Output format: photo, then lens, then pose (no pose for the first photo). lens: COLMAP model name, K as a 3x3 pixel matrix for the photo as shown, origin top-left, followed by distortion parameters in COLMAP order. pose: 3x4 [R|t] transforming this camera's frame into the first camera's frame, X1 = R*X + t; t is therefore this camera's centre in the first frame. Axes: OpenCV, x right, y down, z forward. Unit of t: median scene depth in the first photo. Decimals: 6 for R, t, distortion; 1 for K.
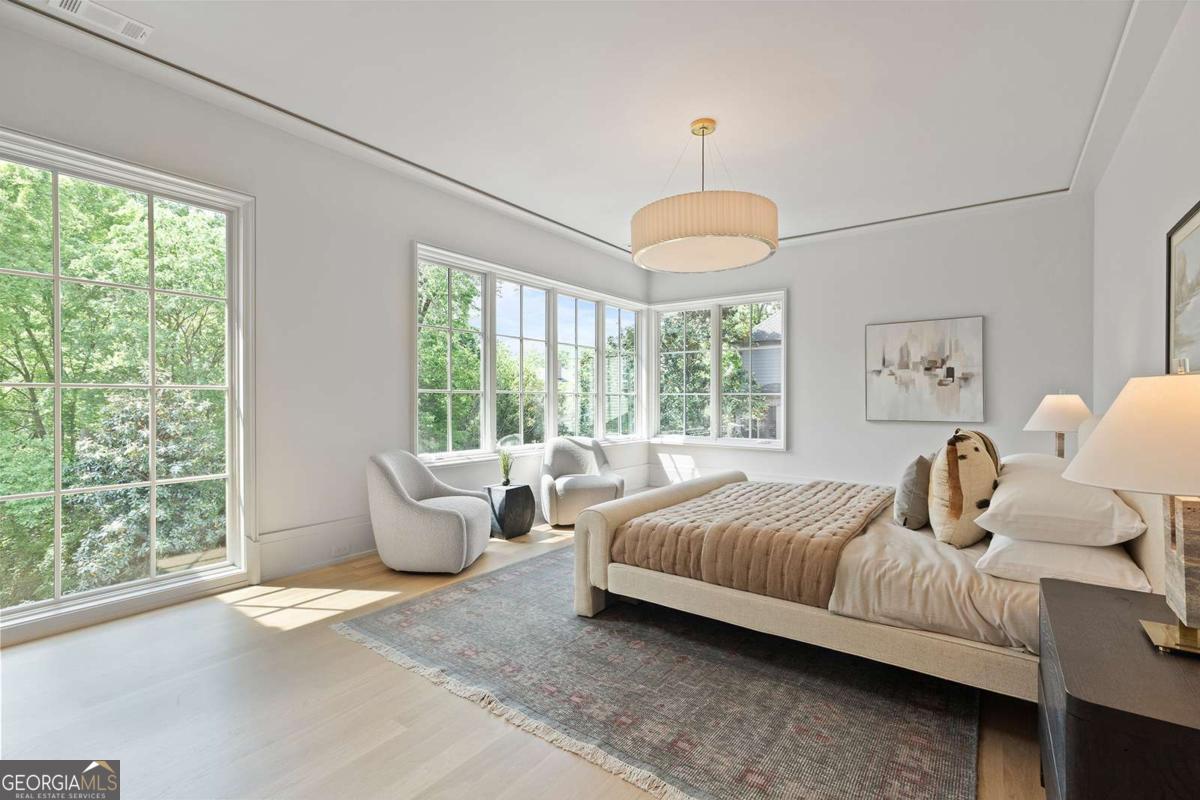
lens RADIAL K [[536.2, 0, 602.8], [0, 536.2, 400.1], [0, 0, 1]] dist [0.006686, -0.001077]
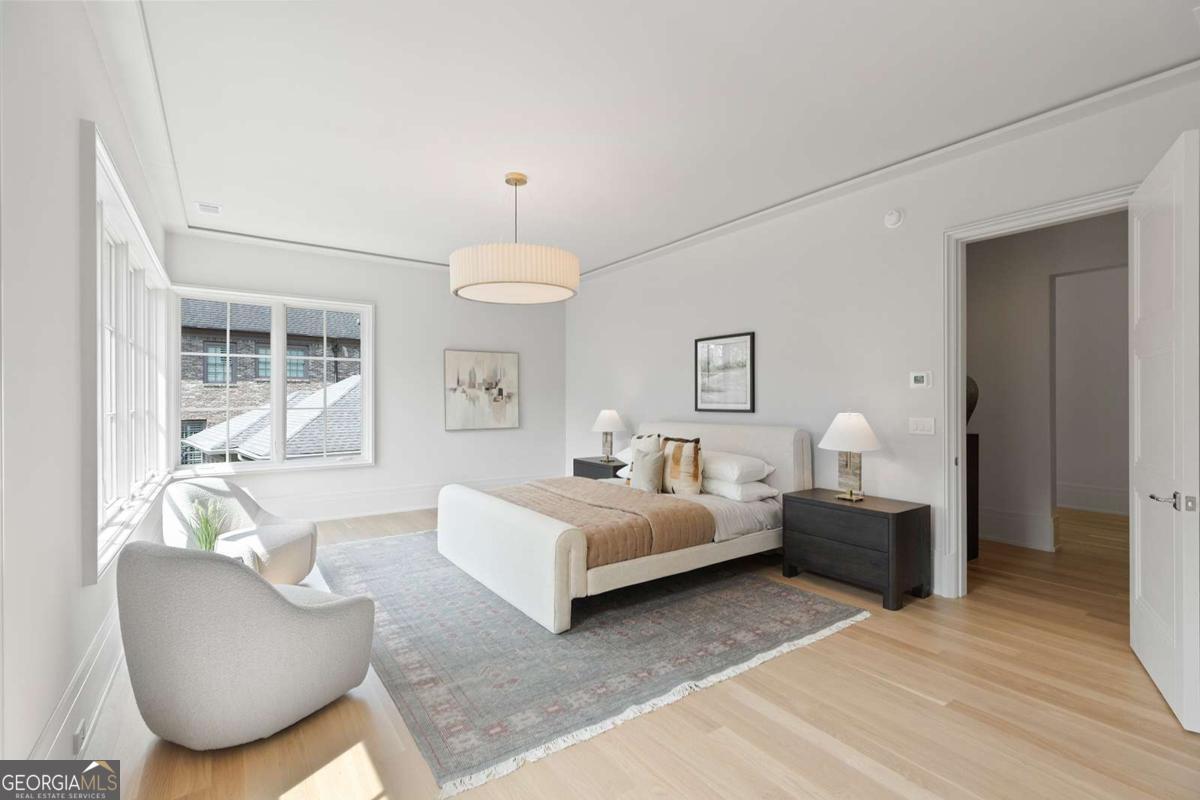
lens RADIAL K [[536.2, 0, 603.6], [0, 536.2, 399.6], [0, 0, 1]] dist [0.006686, -0.001077]
pose [[0.321615, -0.002118, 0.946868, -1.029341], [0.003541, 0.999993, 0.001034, -0.060066], [-0.946864, 0.003020, 0.321620, 0.586014]]
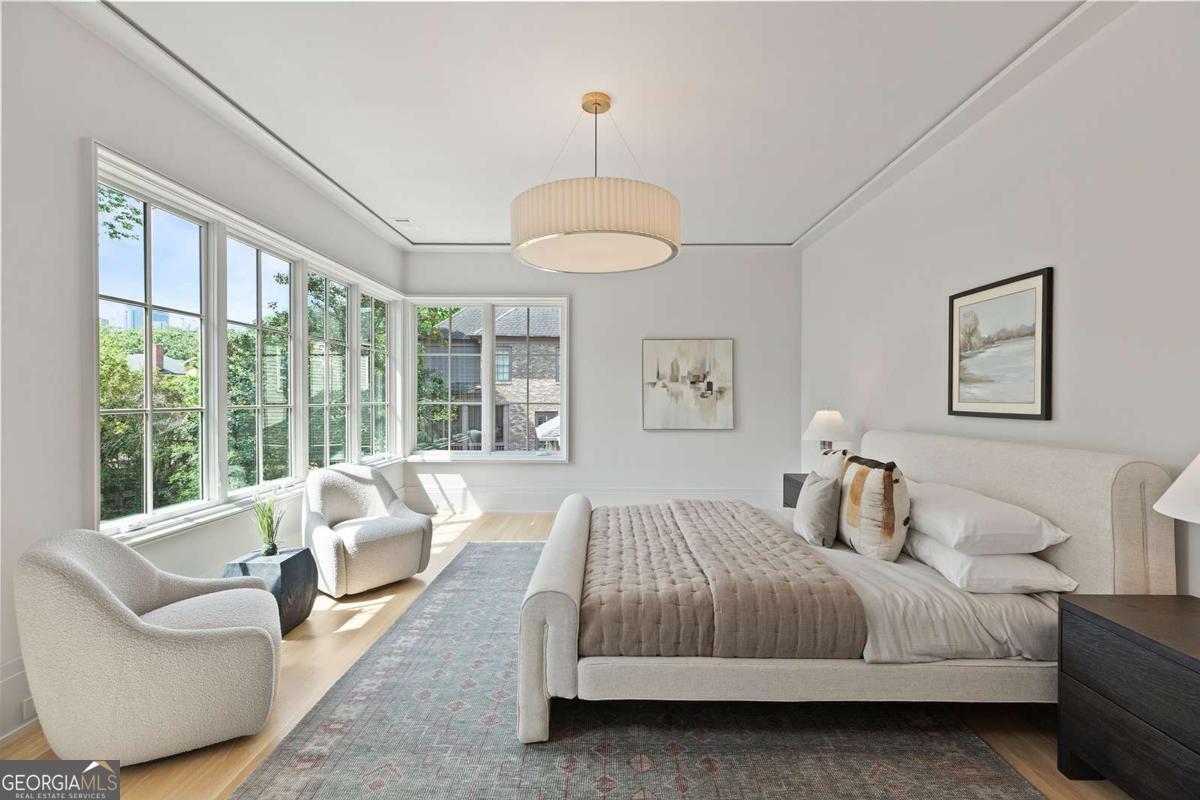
lens RADIAL K [[536.2, 0, 602.9], [0, 536.2, 400.0], [0, 0, 1]] dist [0.006686, -0.001077]
pose [[0.812983, -0.003652, 0.582276, -0.377873], [-0.000348, 0.999977, 0.006758, -0.054980], [-0.582288, -0.005697, 0.812963, 0.377535]]
